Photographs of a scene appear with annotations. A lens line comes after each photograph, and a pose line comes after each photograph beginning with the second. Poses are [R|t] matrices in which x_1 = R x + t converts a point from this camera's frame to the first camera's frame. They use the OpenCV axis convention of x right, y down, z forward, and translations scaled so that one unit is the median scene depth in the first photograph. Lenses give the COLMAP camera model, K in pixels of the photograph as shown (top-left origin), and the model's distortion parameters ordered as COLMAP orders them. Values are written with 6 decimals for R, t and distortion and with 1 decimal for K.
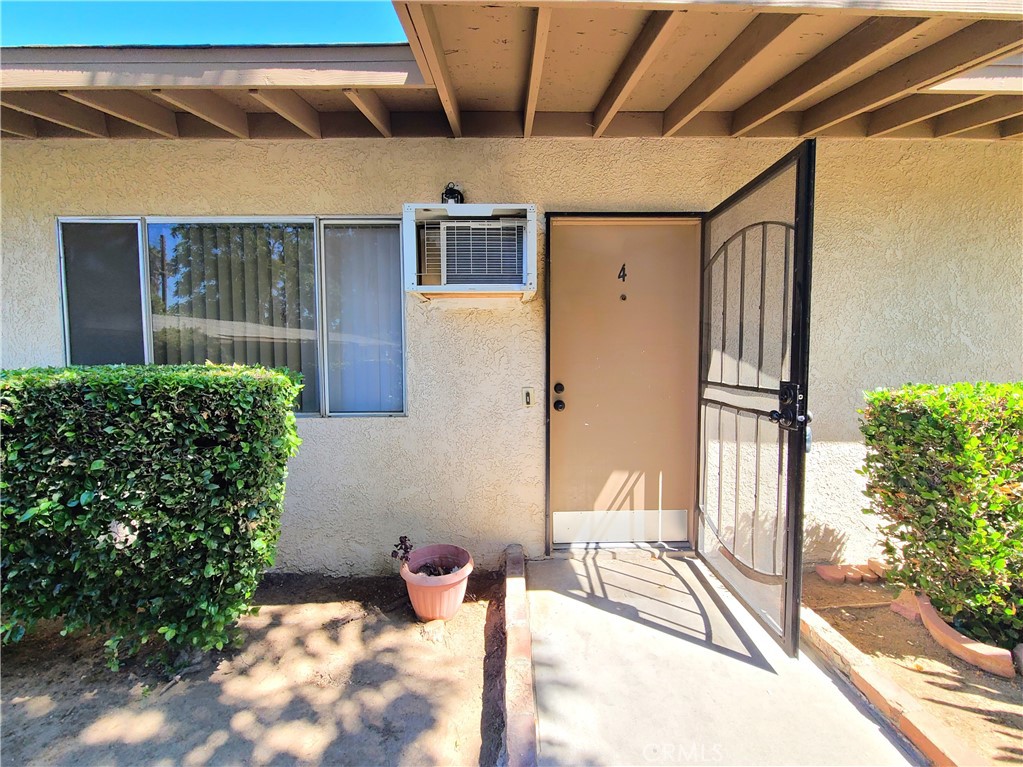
lens RADIAL K [[419.5, 0, 516.7], [0, 419.5, 383.7], [0, 0, 1]] dist [-0.000378, -0.002186]
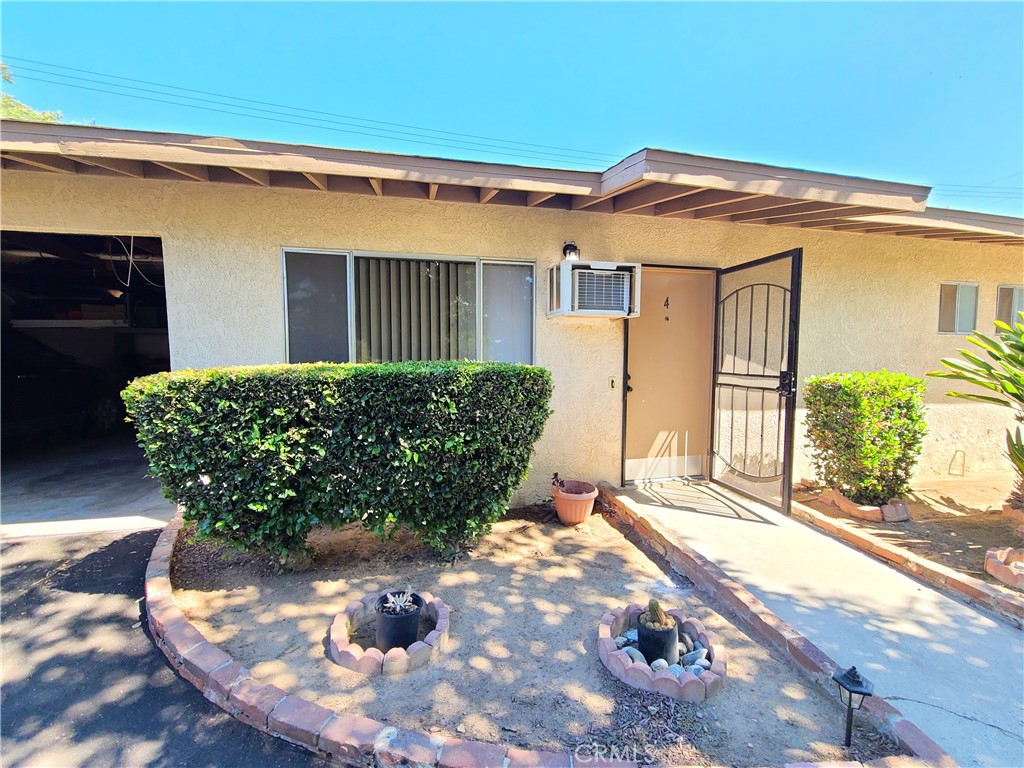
lens RADIAL K [[419.9, 0, 503.9], [0, 419.9, 383.5], [0, 0, 1]] dist [-0.000378, -0.002186]
pose [[0.979718, -0.006651, 0.200271, -0.767602], [0.005484, 0.999965, 0.006380, 0.024694], [-0.200306, -0.005152, 0.979720, -0.474297]]
